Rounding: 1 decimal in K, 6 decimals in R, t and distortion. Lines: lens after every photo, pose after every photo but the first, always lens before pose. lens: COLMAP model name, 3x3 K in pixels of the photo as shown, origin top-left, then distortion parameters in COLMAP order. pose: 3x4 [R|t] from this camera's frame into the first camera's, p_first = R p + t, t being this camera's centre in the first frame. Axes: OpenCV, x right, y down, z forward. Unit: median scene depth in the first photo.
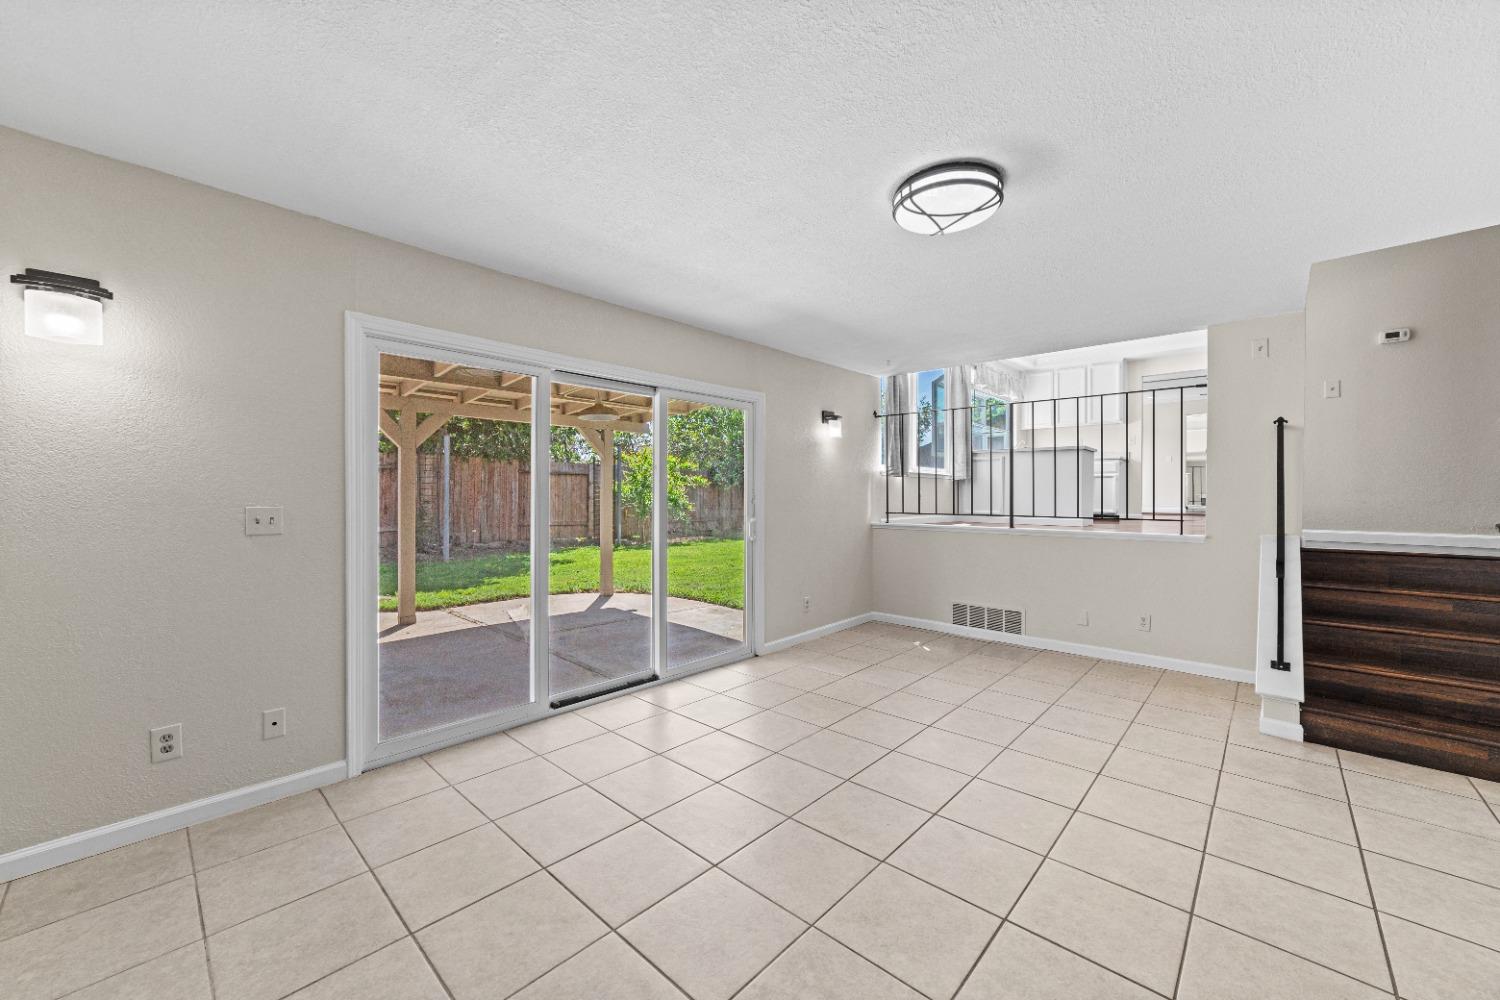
lens RADIAL K [[574.7, 0, 747.1], [0, 574.7, 497.9], [0, 0, 1]] dist [-0.017369, 0.002652]
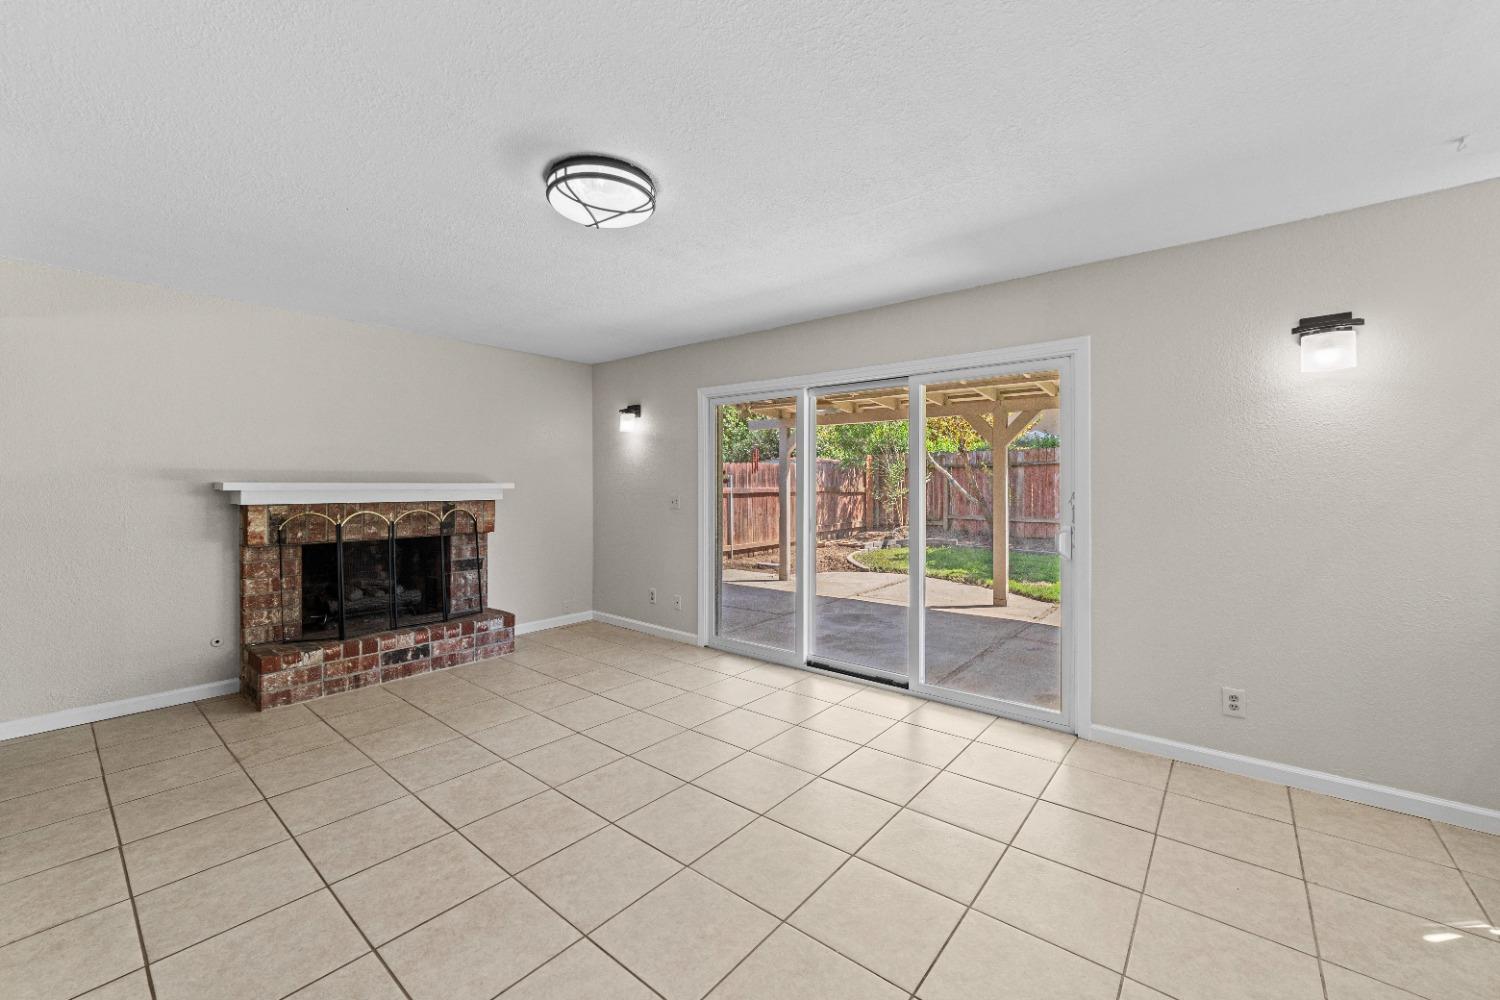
lens RADIAL K [[587.6, 0, 746.9], [0, 587.6, 484.6], [0, 0, 1]] dist [-0.007285, 0.002268]
pose [[0.069493, 0.001176, -0.997582, 0.662296], [-0.000174, 0.999999, 0.001167, -0.014398], [0.997582, 0.000093, 0.069493, 0.572995]]
